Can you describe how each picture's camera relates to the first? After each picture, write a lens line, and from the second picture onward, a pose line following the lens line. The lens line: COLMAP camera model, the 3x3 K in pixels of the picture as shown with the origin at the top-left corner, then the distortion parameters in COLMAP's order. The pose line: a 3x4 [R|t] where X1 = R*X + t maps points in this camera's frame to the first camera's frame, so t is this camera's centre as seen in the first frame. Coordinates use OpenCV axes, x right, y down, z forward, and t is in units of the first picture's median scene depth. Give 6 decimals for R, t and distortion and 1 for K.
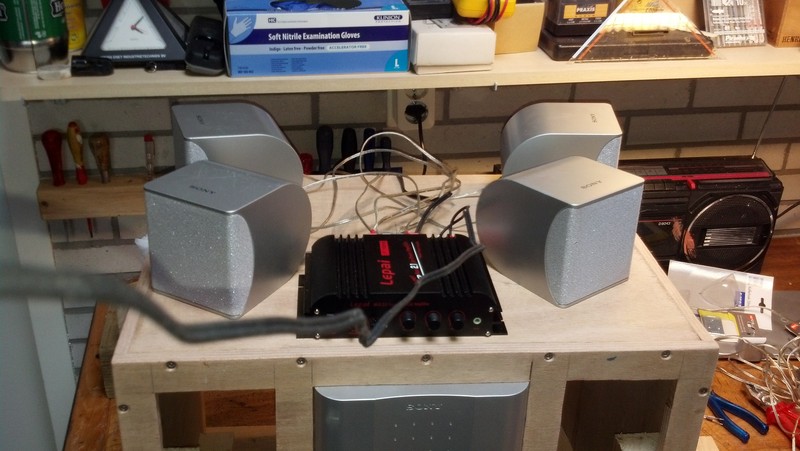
lens RADIAL K [[860.7, 0, 400.0], [0, 860.7, 225.5], [0, 0, 1]] dist [0.148811, -0.488924]
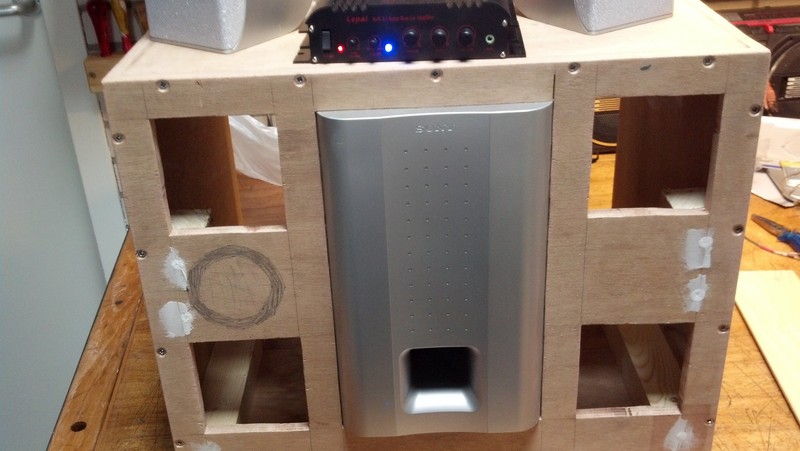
lens RADIAL K [[868.5, 0, 400.0], [0, 868.5, 225.5], [0, 0, 1]] dist [0.141823, -0.458911]
pose [[0.993781, -0.029679, -0.107320, 0.085315], [0.030183, 0.999540, 0.003067, 0.303971], [0.107180, -0.006287, 0.994220, 0.078584]]
